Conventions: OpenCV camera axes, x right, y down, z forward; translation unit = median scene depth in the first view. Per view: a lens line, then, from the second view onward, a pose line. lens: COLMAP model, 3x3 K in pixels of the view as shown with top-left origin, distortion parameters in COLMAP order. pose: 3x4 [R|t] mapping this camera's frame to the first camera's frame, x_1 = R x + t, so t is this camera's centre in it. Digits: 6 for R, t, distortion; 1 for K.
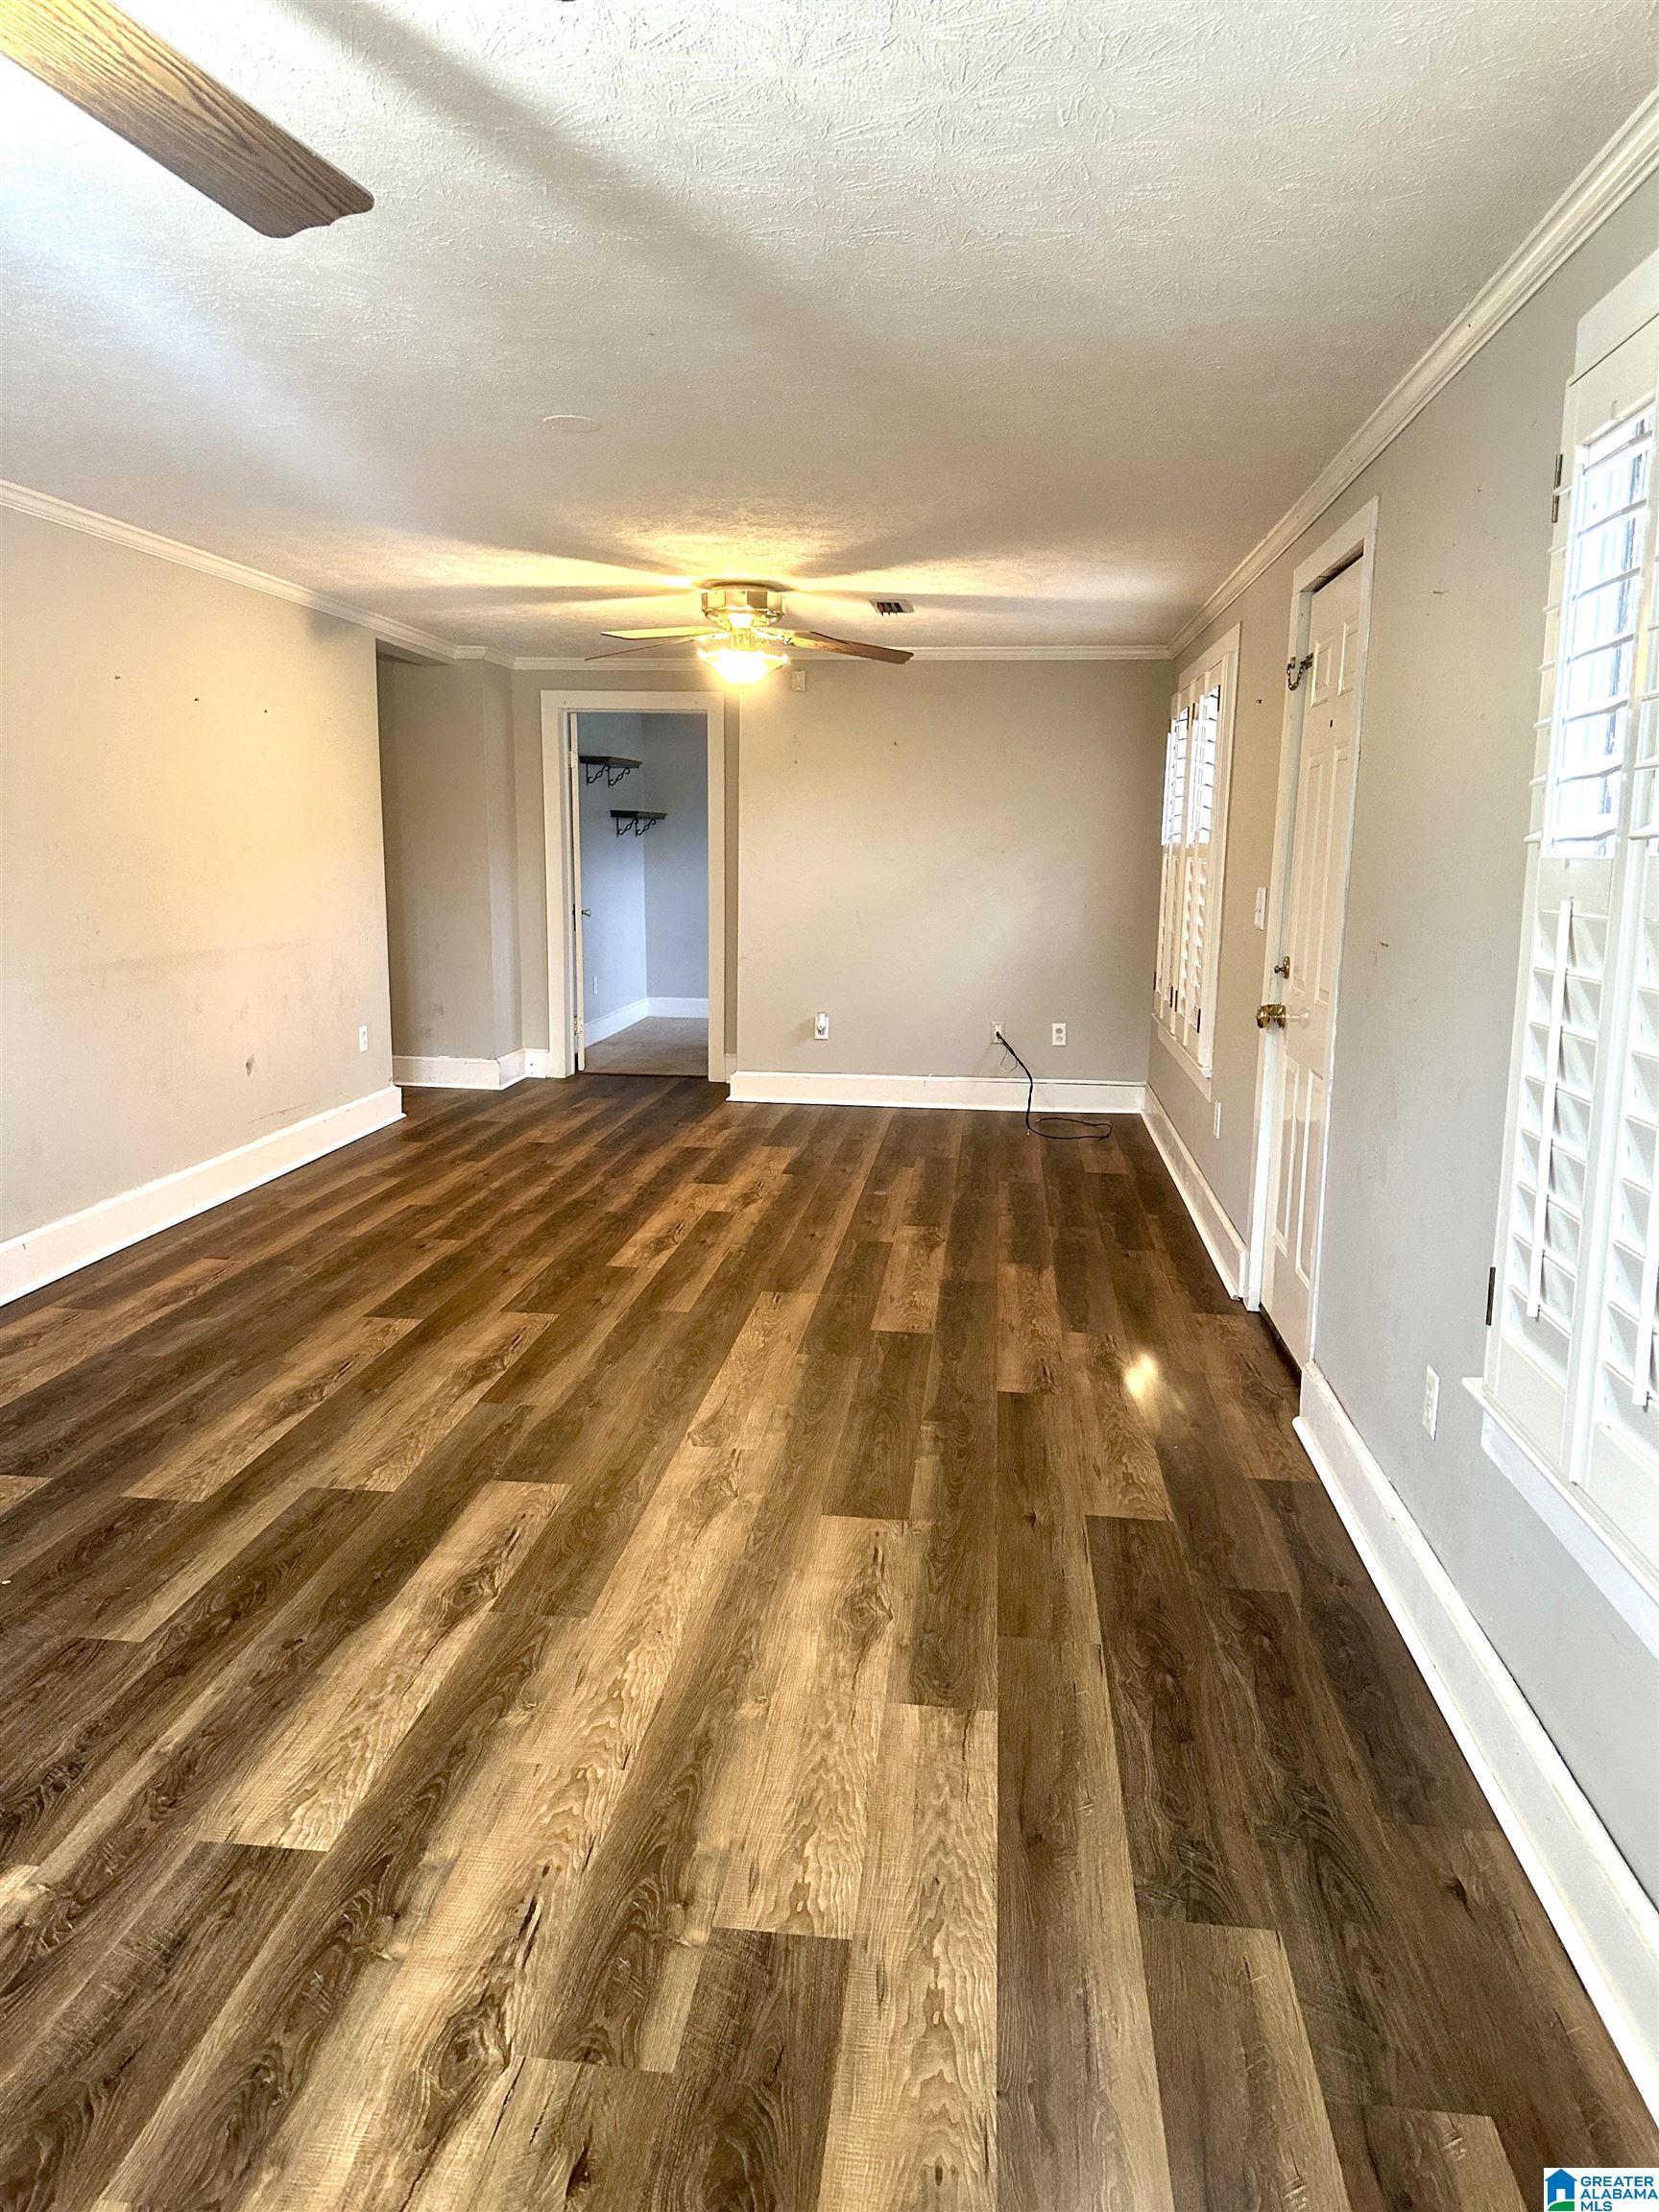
lens RADIAL K [[1538.0, 0, 825.4], [0, 1538.0, 1108.5], [0, 0, 1]] dist [0.013408, -0.018231]
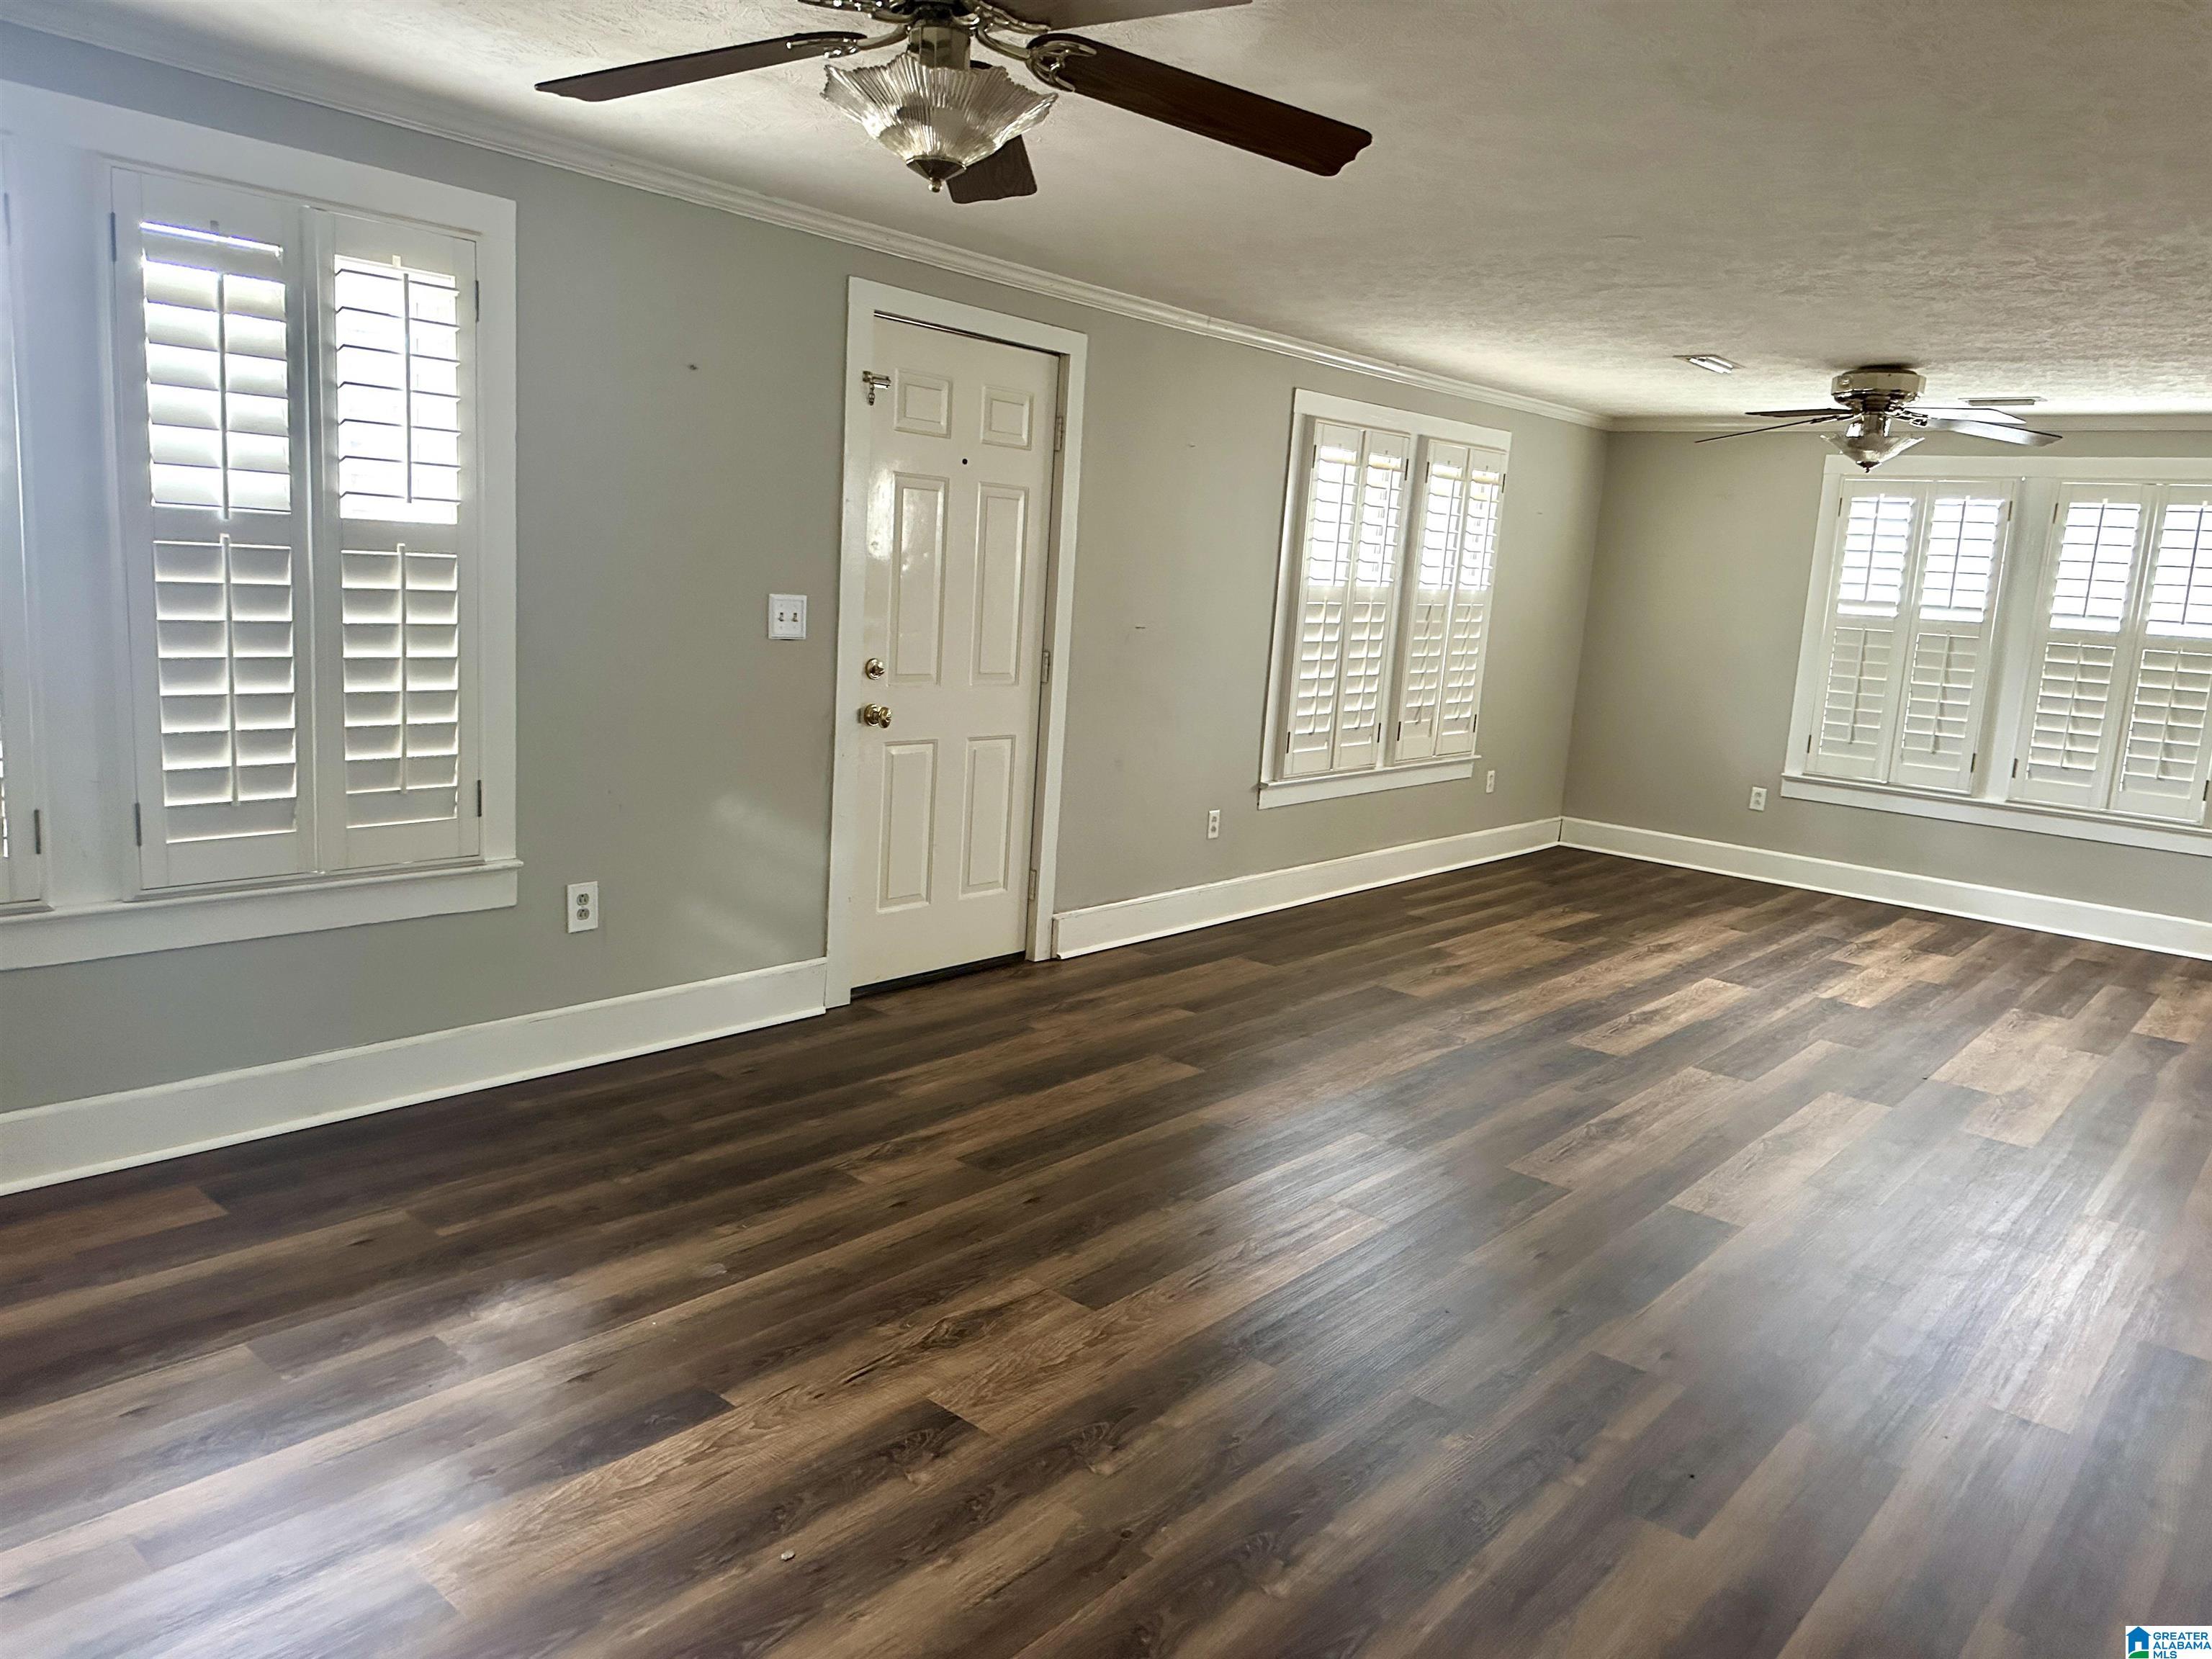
lens RADIAL K [[1538.0, 0, 1095.1], [0, 1538.0, 819.3], [0, 0, 1]] dist [0.013408, -0.018231]
pose [[-0.817625, -0.166226, 0.551233, -0.486690], [0.020993, 0.948173, 0.317062, -0.367128], [-0.575368, 0.270810, -0.771760, 1.984641]]
